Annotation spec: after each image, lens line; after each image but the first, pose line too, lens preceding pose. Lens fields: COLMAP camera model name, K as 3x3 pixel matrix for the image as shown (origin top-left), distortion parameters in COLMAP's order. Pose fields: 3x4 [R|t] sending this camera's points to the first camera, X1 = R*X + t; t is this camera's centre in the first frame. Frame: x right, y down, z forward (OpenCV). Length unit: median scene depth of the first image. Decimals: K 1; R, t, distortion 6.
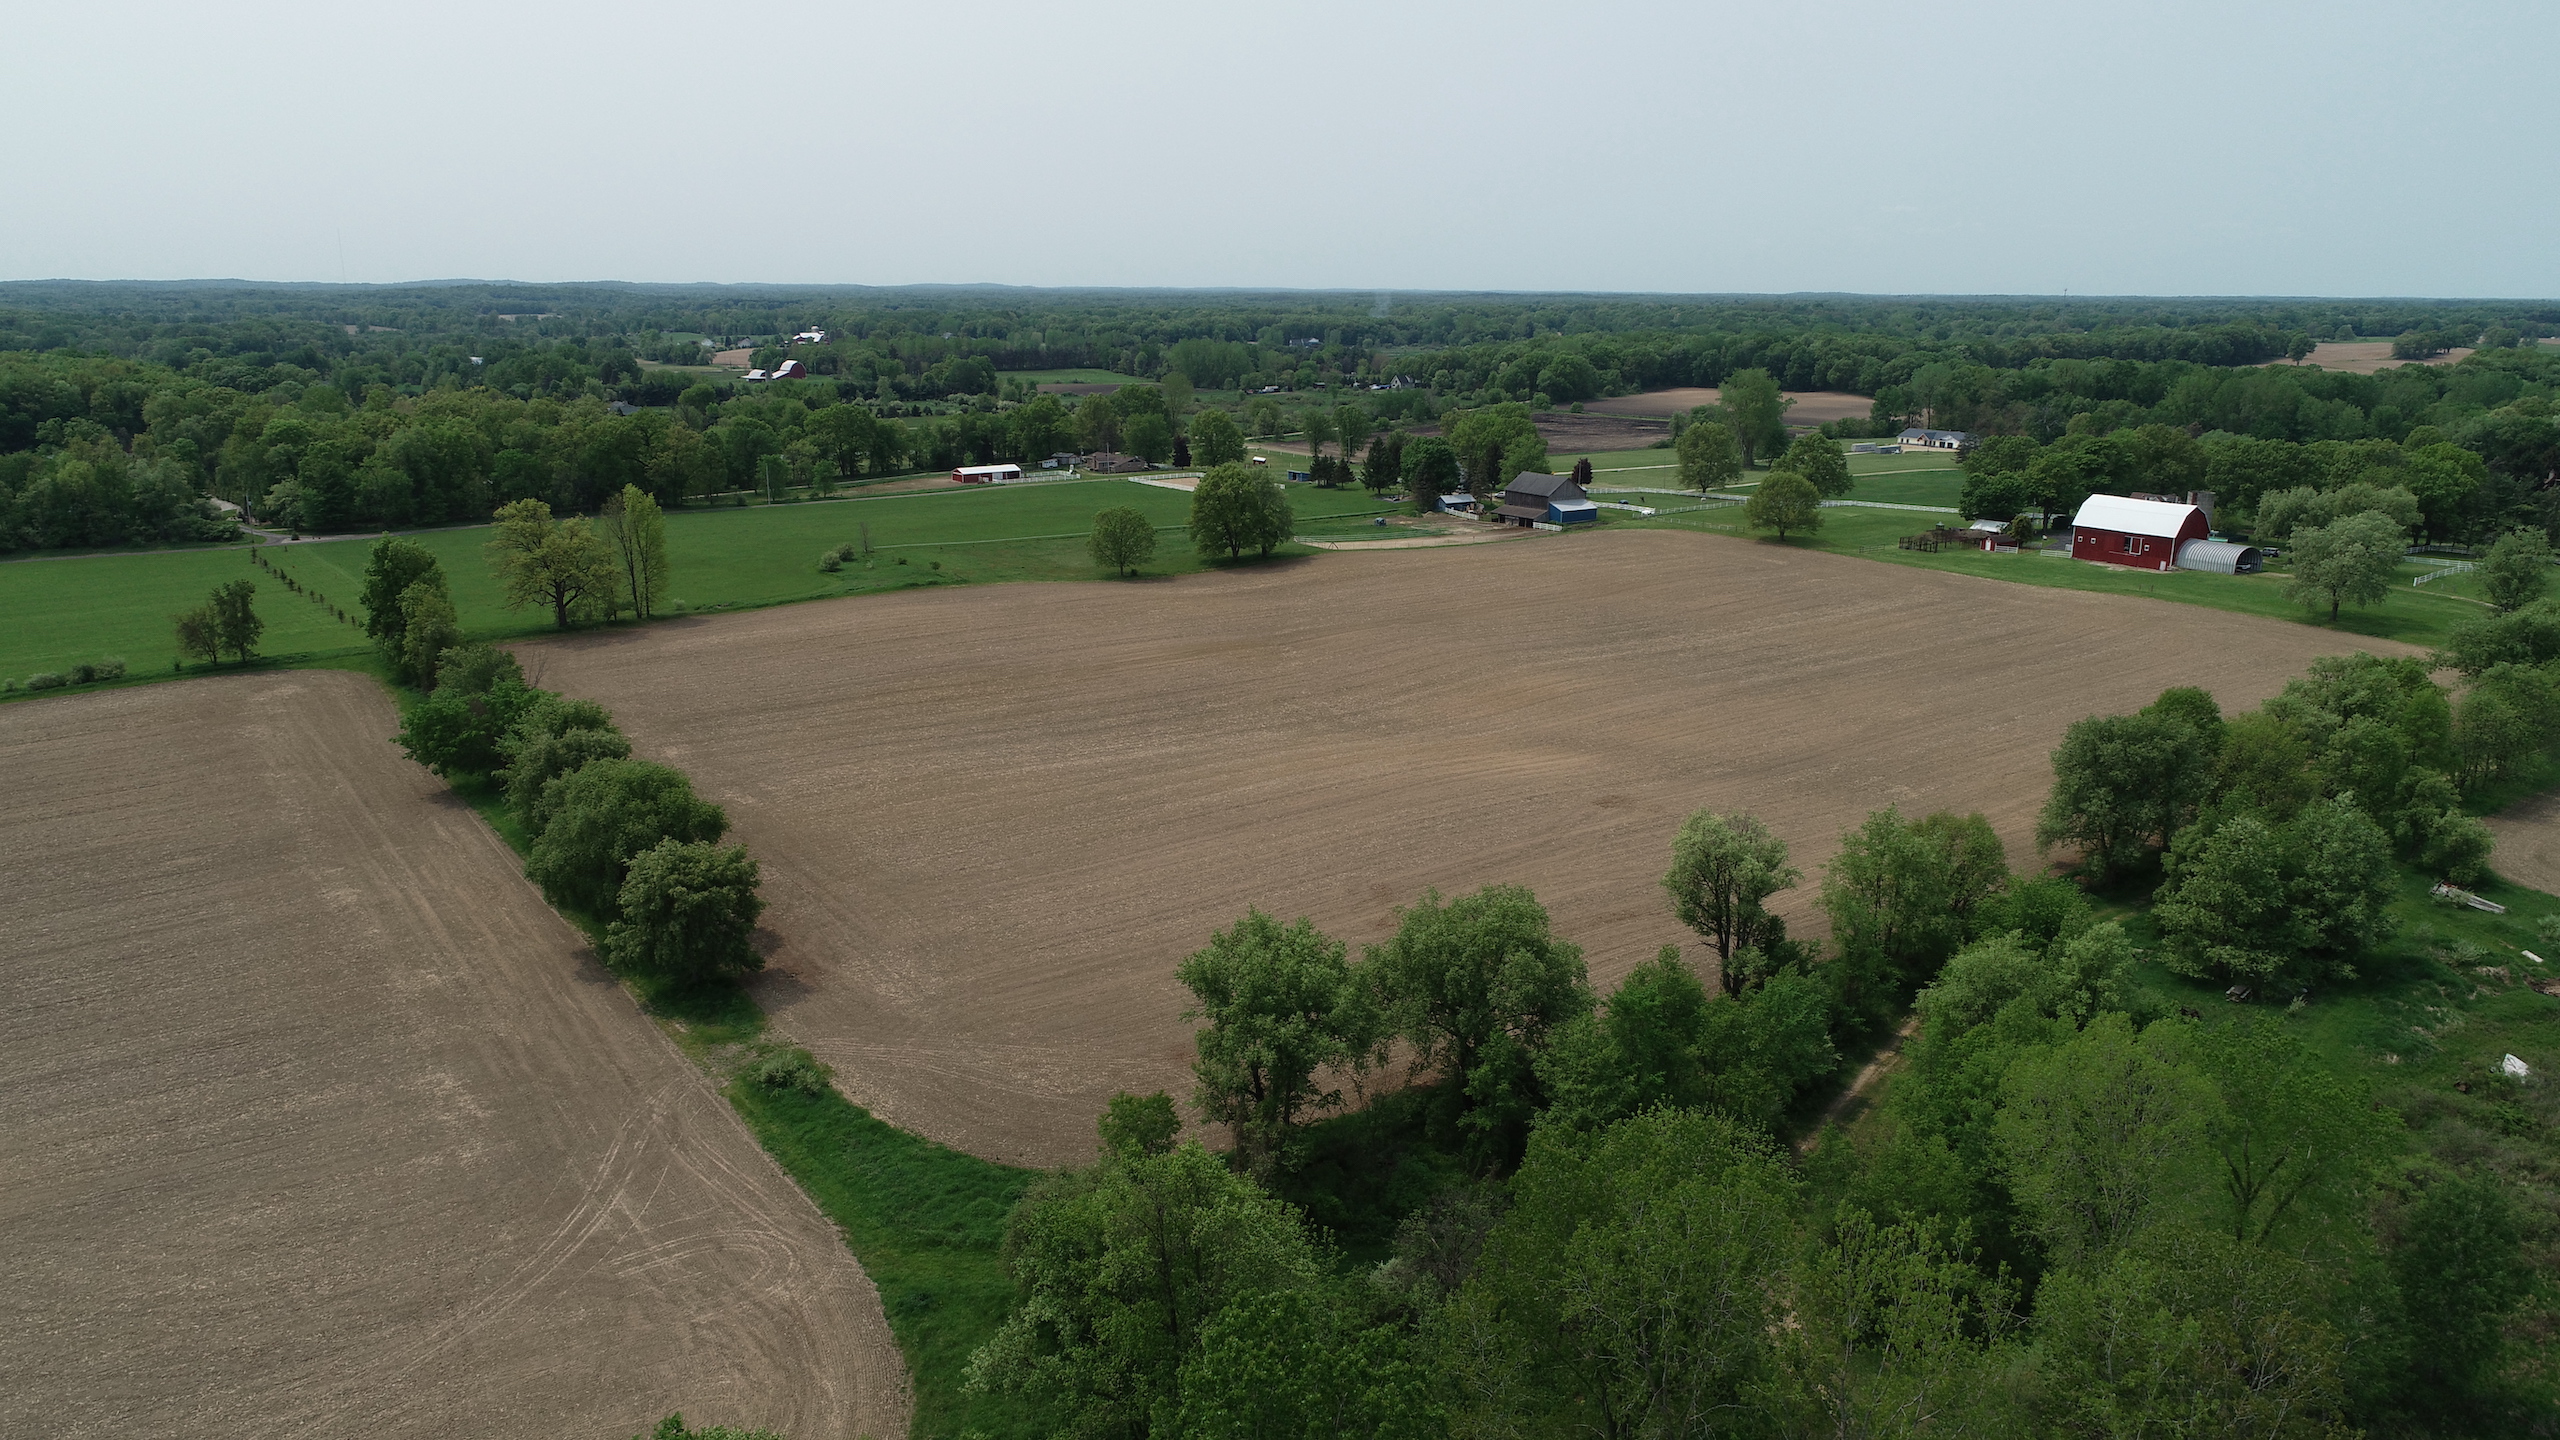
lens RADIAL K [[1714.1, 0, 1280.0], [0, 1714.1, 720.0], [0, 0, 1]] dist [0.003845, -0.002529]
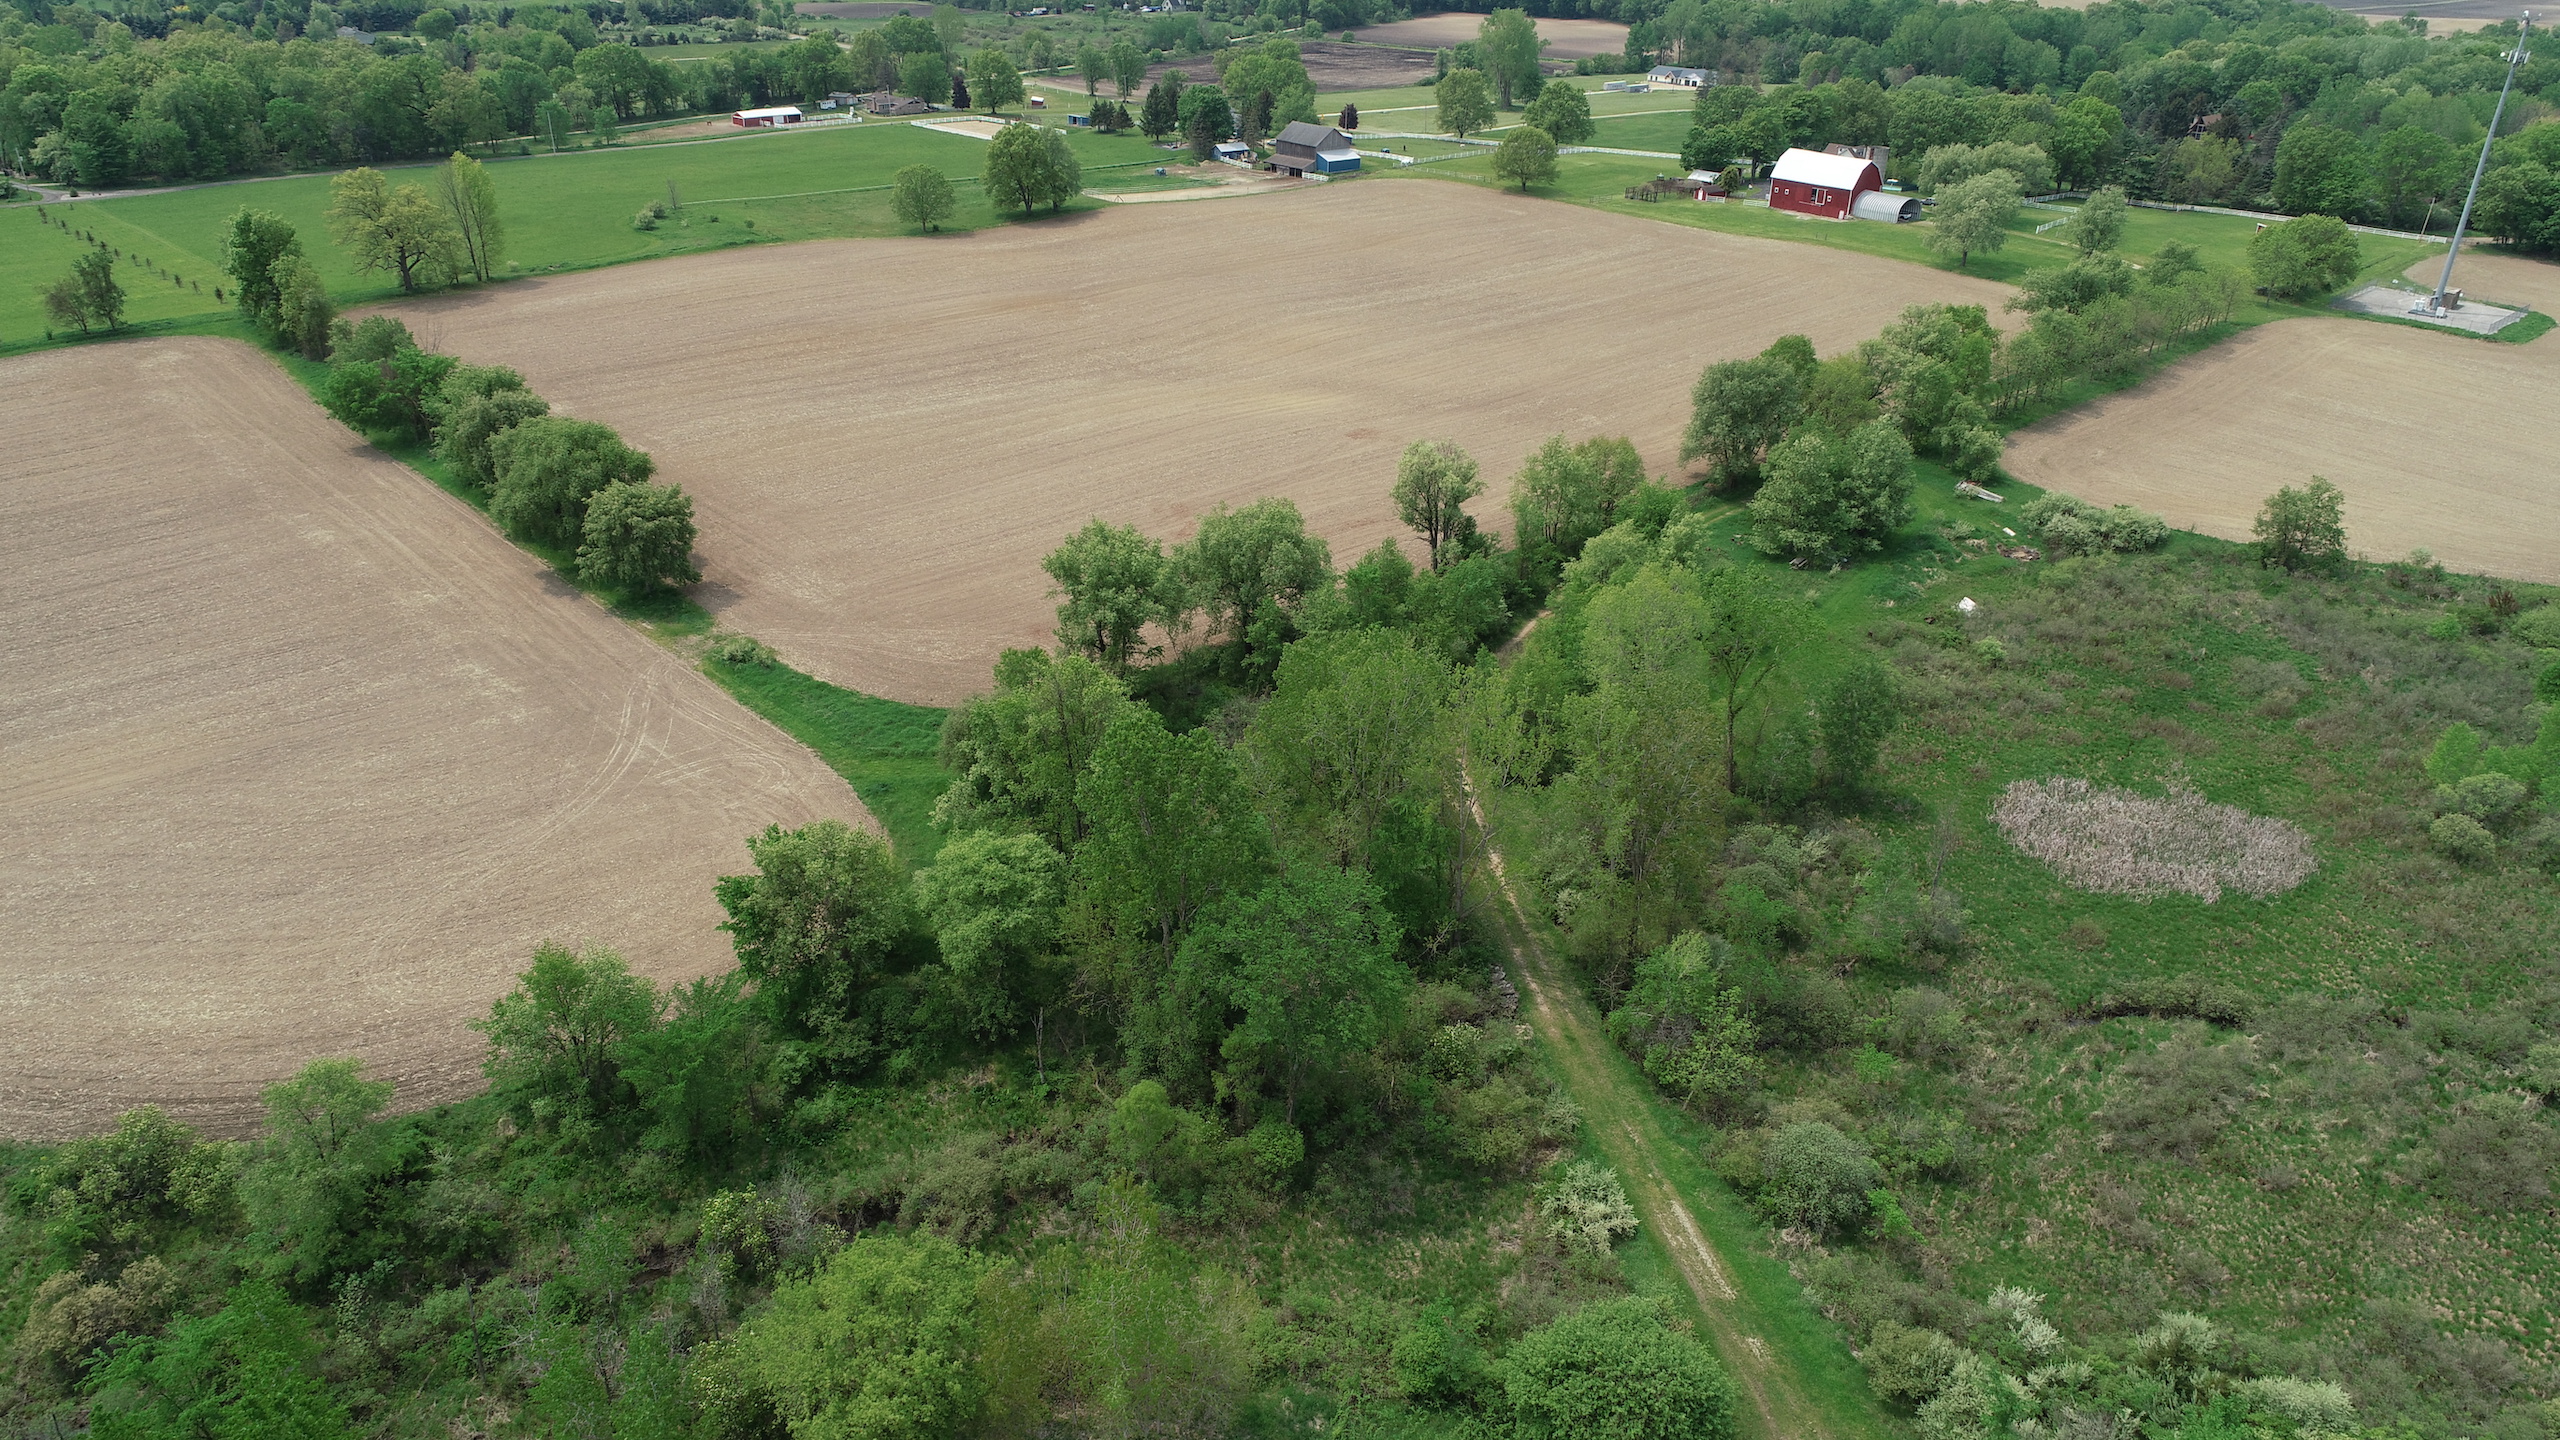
lens RADIAL K [[1714.1, 0, 1280.0], [0, 1714.1, 720.0], [0, 0, 1]] dist [0.003845, -0.002529]
pose [[0.991727, -0.042644, 0.121074, -0.018840], [0.016281, 0.977376, 0.210884, -0.009782], [-0.127327, -0.207168, 0.969984, -0.189709]]
